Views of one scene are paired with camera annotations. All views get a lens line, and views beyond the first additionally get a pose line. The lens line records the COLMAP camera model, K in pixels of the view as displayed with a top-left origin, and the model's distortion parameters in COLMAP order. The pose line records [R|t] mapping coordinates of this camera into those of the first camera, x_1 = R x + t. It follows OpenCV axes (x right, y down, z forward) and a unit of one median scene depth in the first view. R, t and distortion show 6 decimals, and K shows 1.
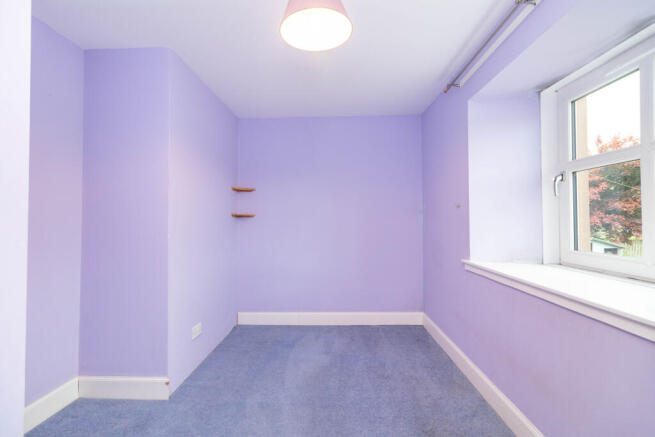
lens RADIAL K [[298.7, 0, 294.3], [0, 298.7, 218.9], [0, 0, 1]] dist [0.001648, -0.000382]
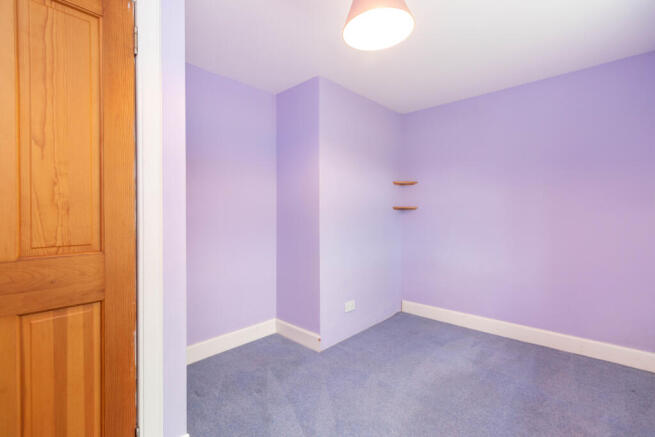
lens RADIAL K [[298.7, 0, 326.1], [0, 298.7, 214.3], [0, 0, 1]] dist [0.001648, -0.000382]
pose [[0.760566, 0.011910, -0.649152, 0.364336], [0.007655, 0.999598, 0.027308, -0.025210], [0.649216, -0.025739, 0.760168, 0.040461]]
